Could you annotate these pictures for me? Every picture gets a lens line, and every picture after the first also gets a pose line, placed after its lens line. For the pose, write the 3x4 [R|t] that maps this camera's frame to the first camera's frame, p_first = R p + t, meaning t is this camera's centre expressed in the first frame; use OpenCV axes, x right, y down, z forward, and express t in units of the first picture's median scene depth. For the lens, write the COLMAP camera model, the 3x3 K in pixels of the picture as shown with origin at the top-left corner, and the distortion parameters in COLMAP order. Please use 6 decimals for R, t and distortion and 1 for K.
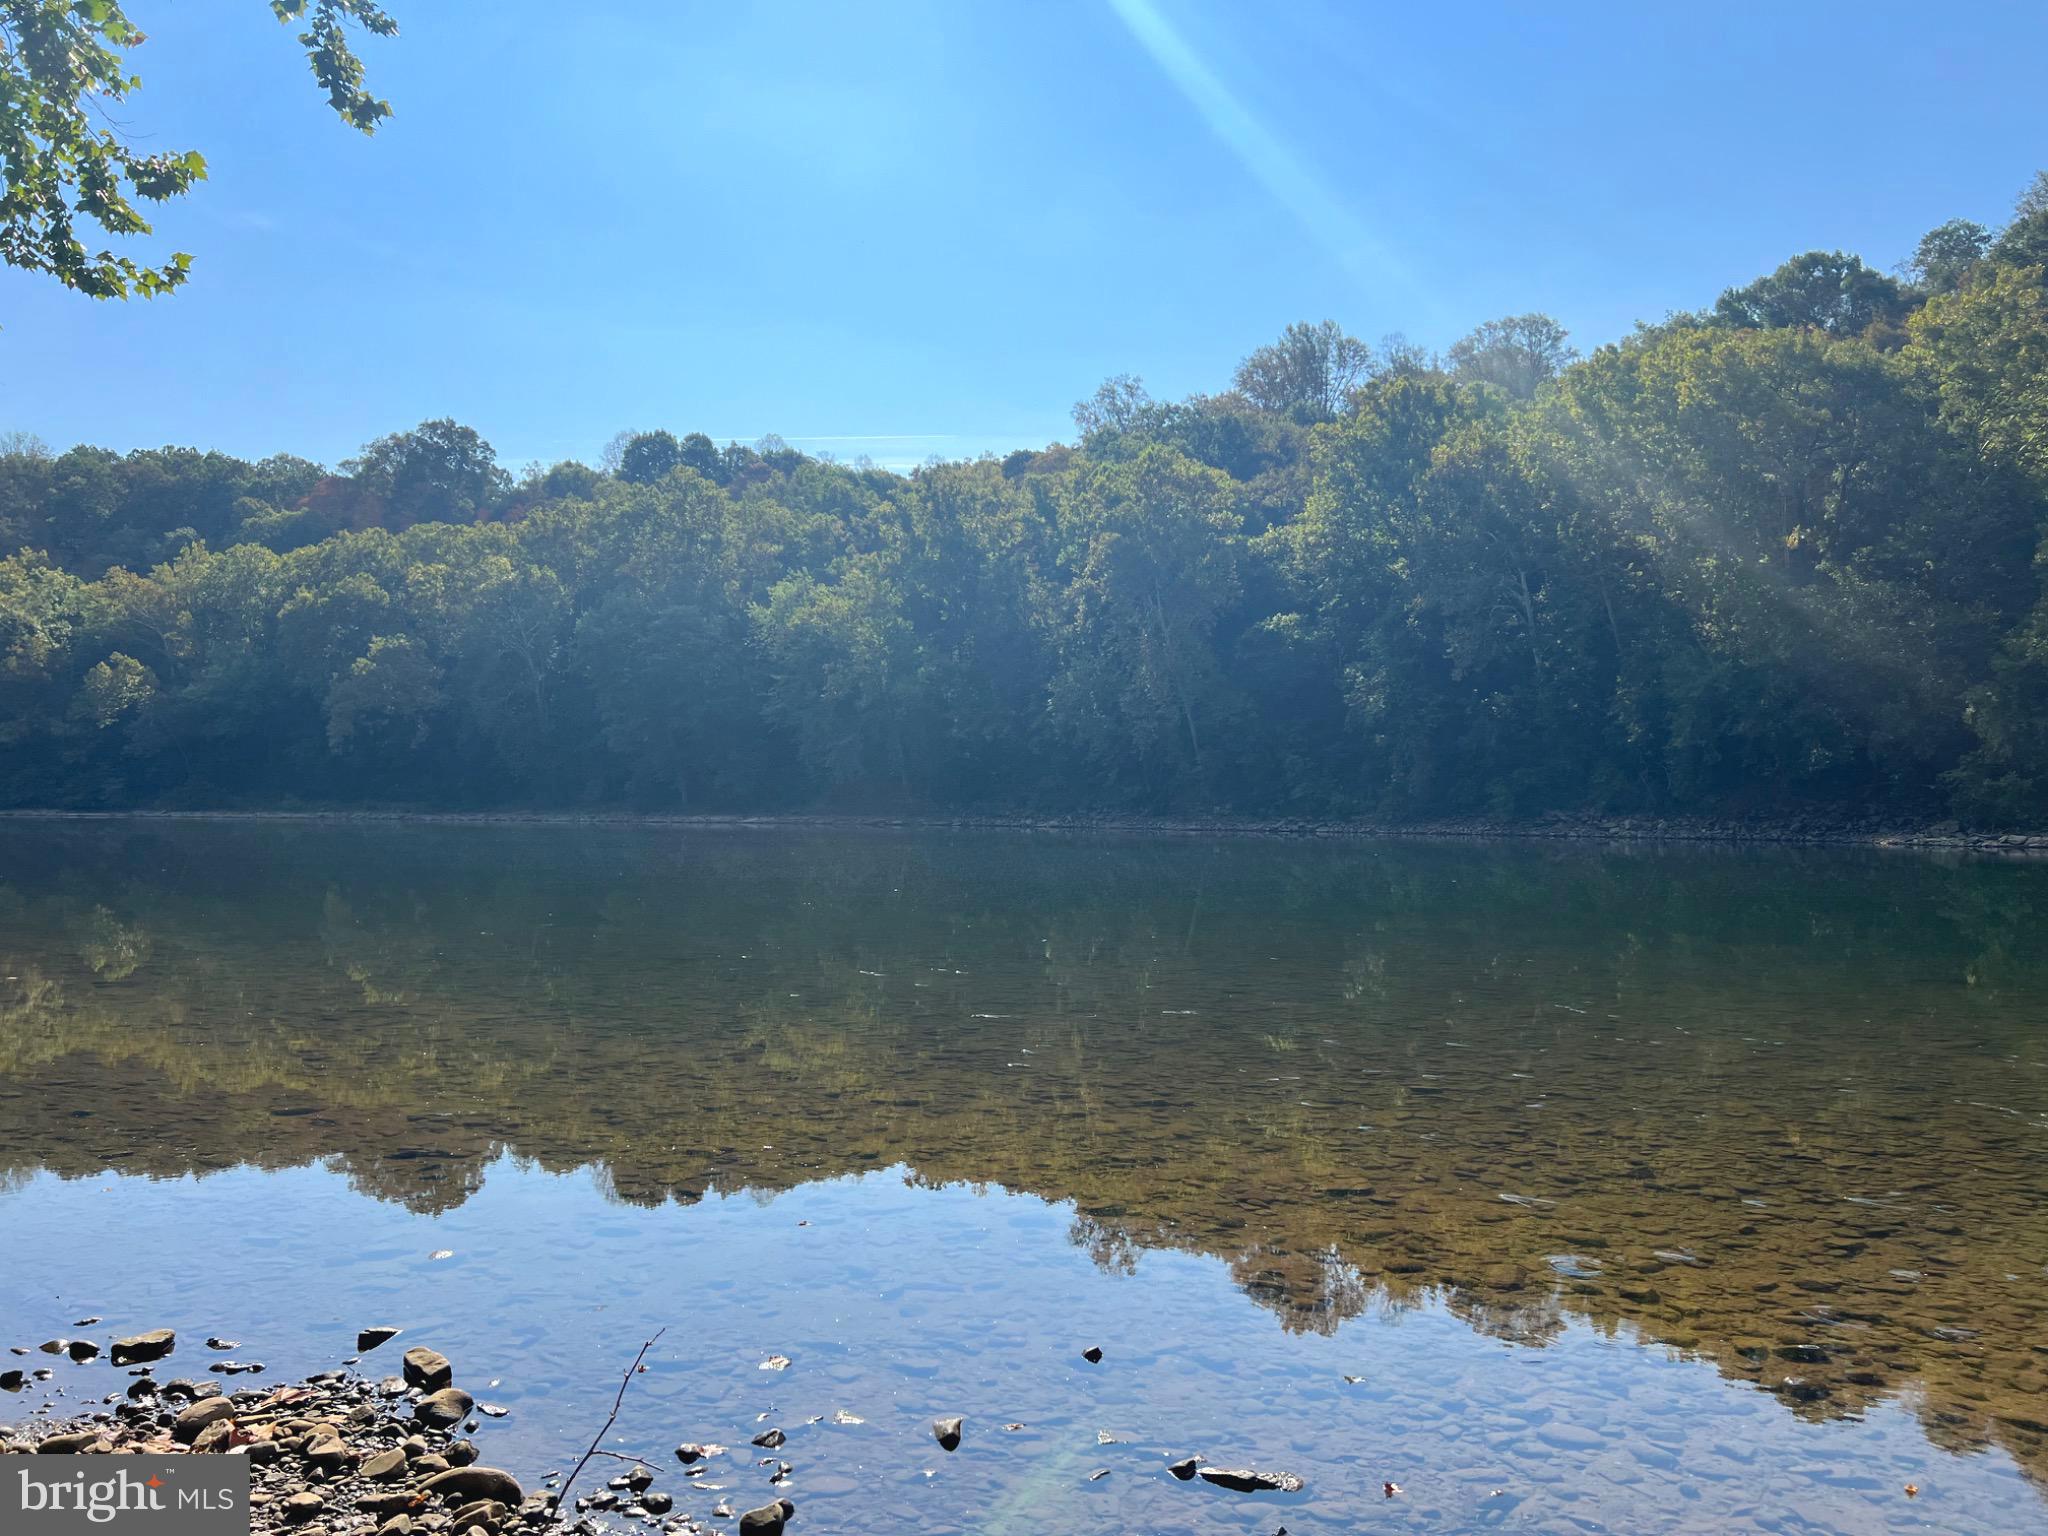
lens RADIAL K [[1542.0, 0, 1024.0], [0, 1542.0, 768.0], [0, 0, 1]] dist [0.031309, -0.006604]
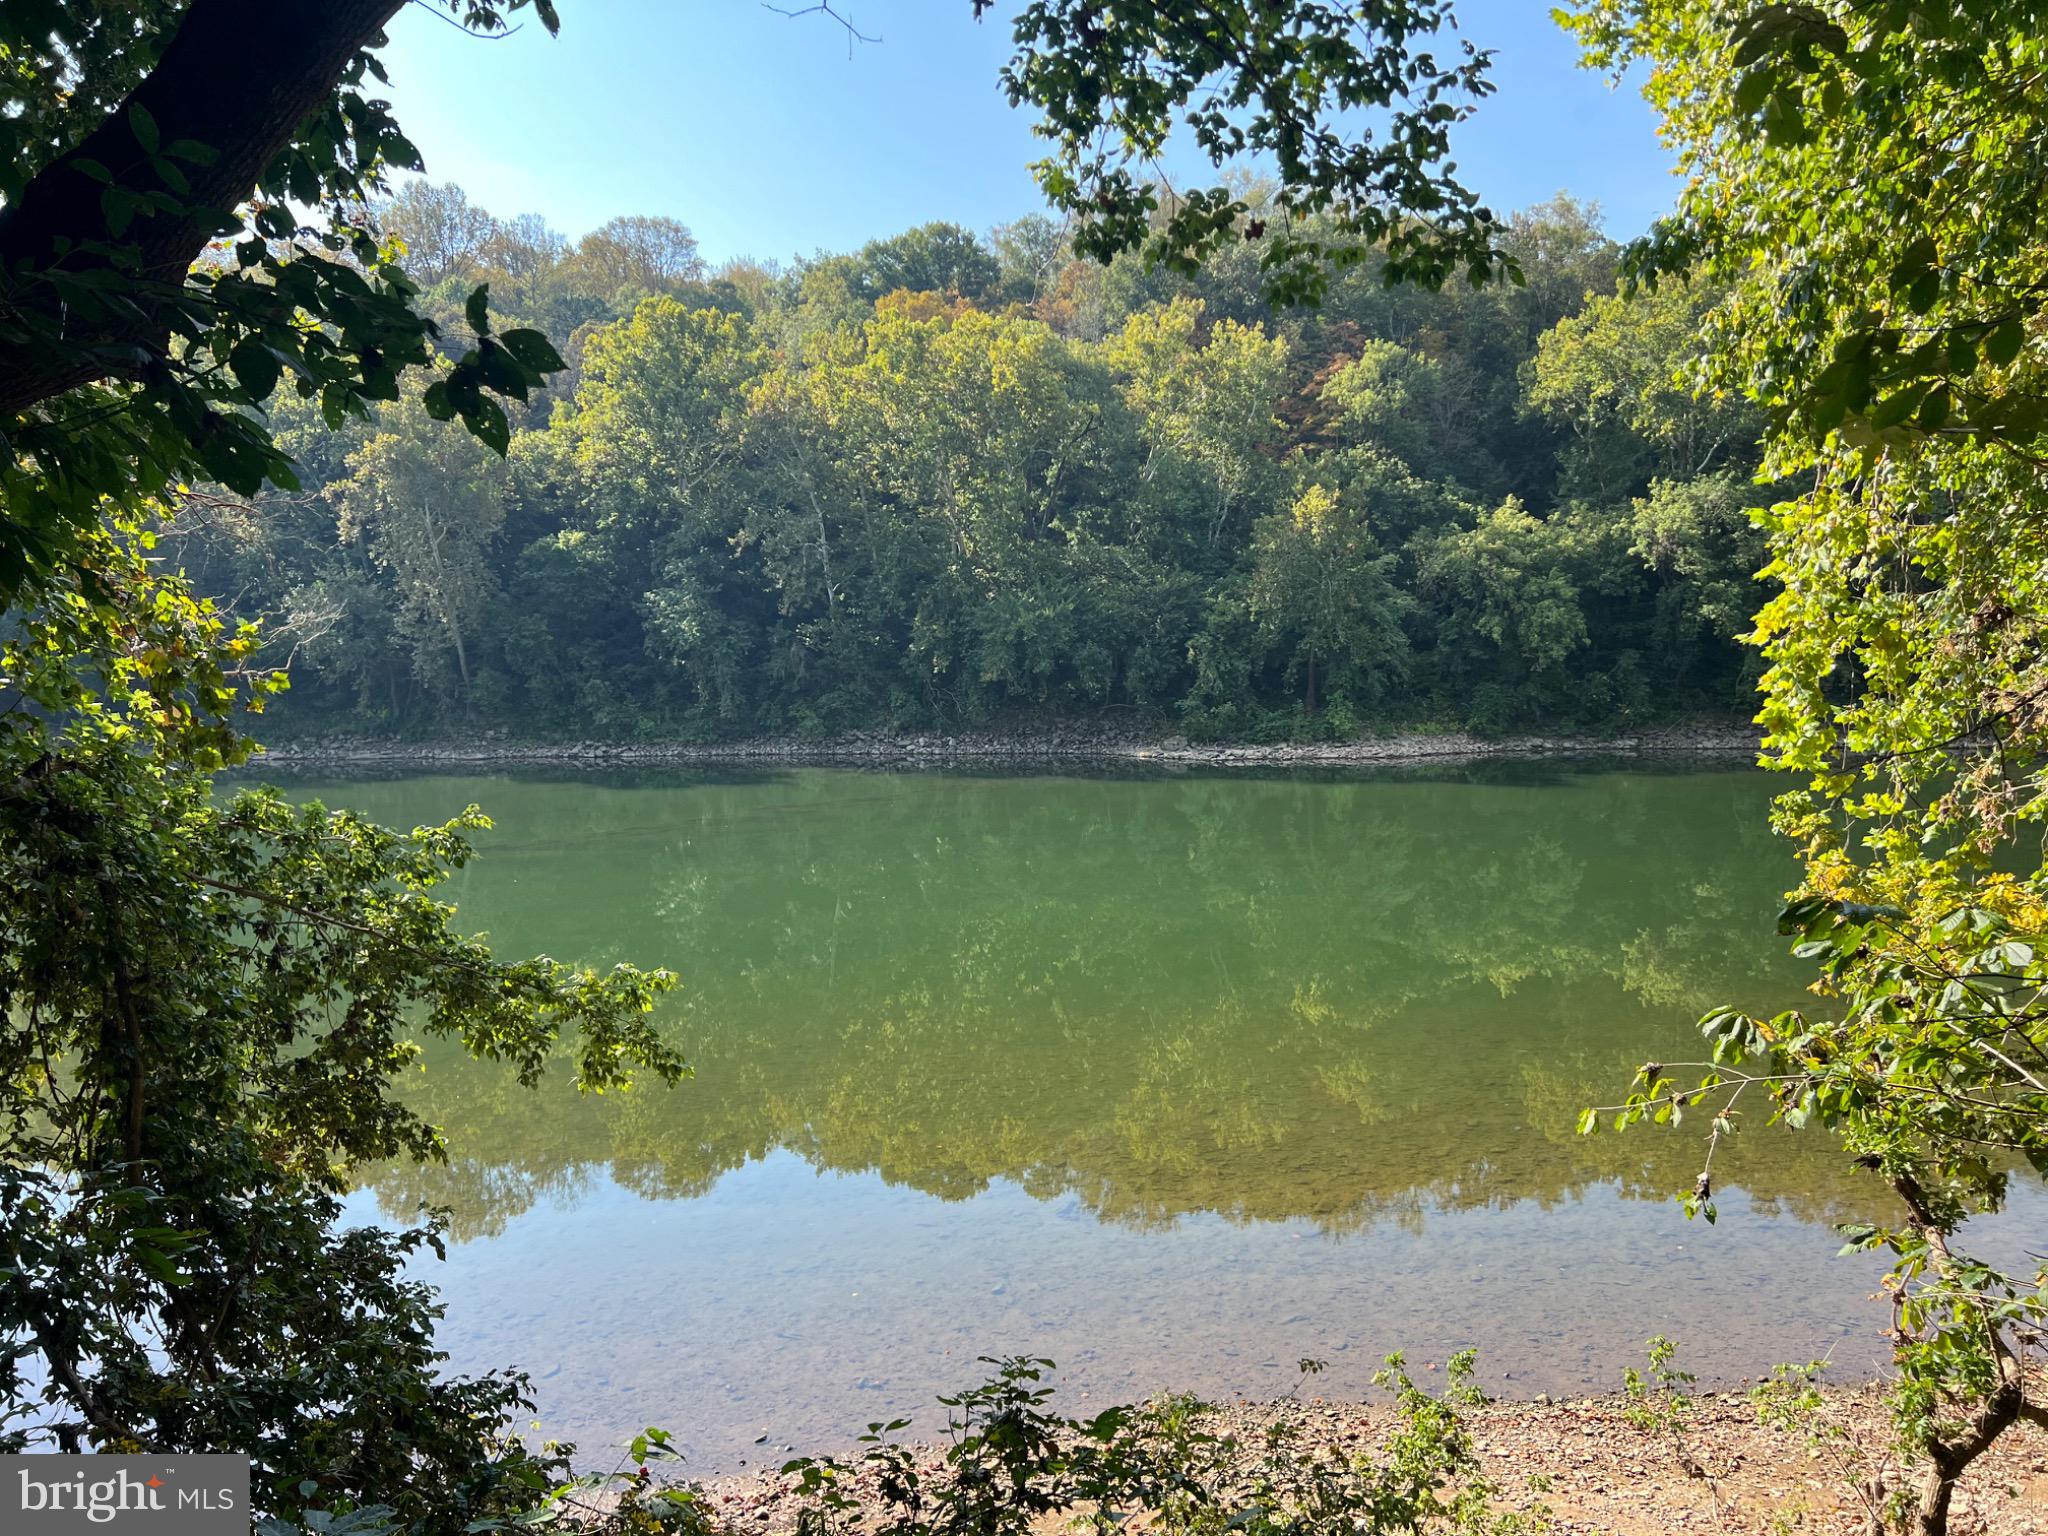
lens RADIAL K [[1542.0, 0, 1024.0], [0, 1542.0, 768.0], [0, 0, 1]] dist [0.031309, -0.006604]
pose [[0.776282, -0.056969, 0.627806, -0.274231], [-0.001746, 0.995710, 0.092513, -0.051189], [-0.630383, -0.072912, 0.772853, 0.070022]]
